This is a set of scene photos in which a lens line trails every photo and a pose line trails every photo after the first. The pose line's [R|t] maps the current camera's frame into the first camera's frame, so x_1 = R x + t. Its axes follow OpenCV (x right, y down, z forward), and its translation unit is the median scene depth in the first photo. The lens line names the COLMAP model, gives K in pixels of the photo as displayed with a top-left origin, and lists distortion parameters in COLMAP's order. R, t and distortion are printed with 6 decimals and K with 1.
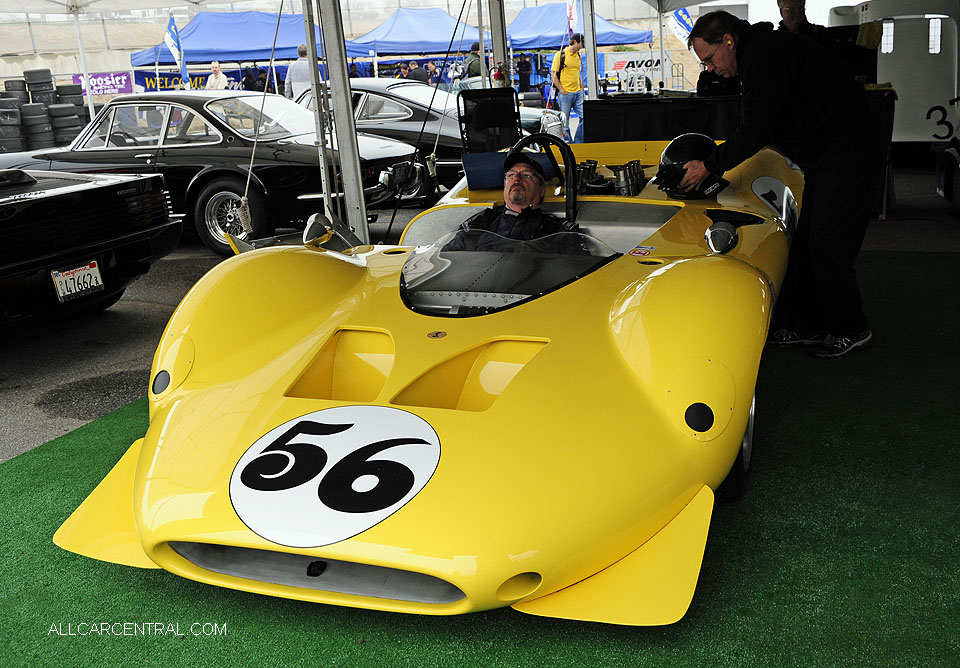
lens RADIAL K [[970.0, 0, 480.0], [0, 970.0, 334.0], [0, 0, 1]] dist [0.002648, -0.004816]
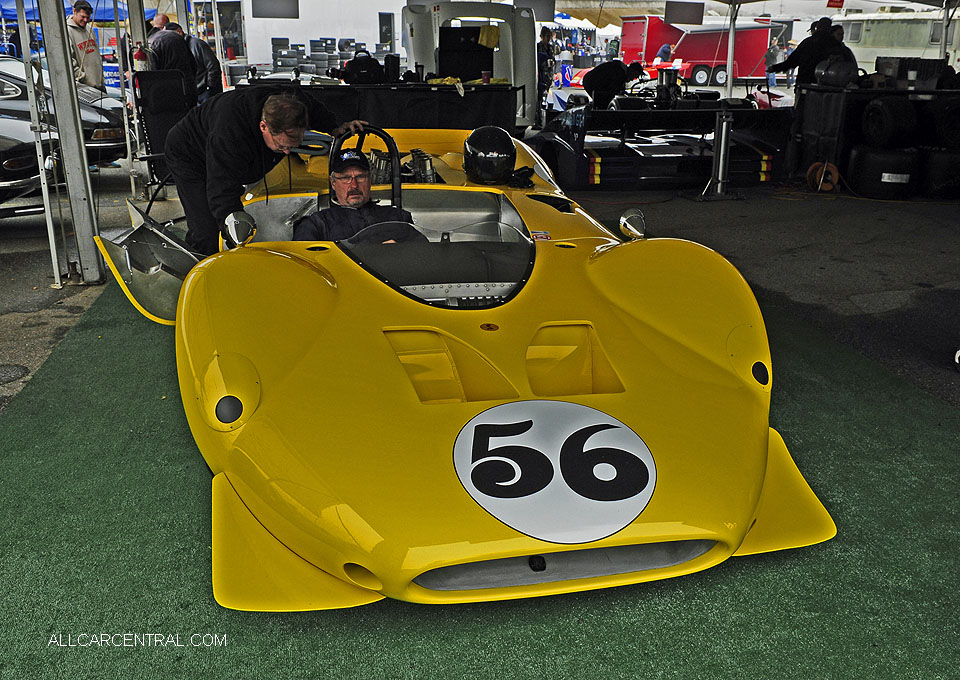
lens RADIAL K [[914.4, 0, 480.0], [0, 914.4, 340.0], [0, 0, 1]] dist [-0.013307, 0.012957]
pose [[0.868387, -0.106702, 0.484271, -0.603035], [0.086950, 0.994210, 0.063142, -0.055318], [-0.488204, -0.012725, 0.872637, 0.167894]]
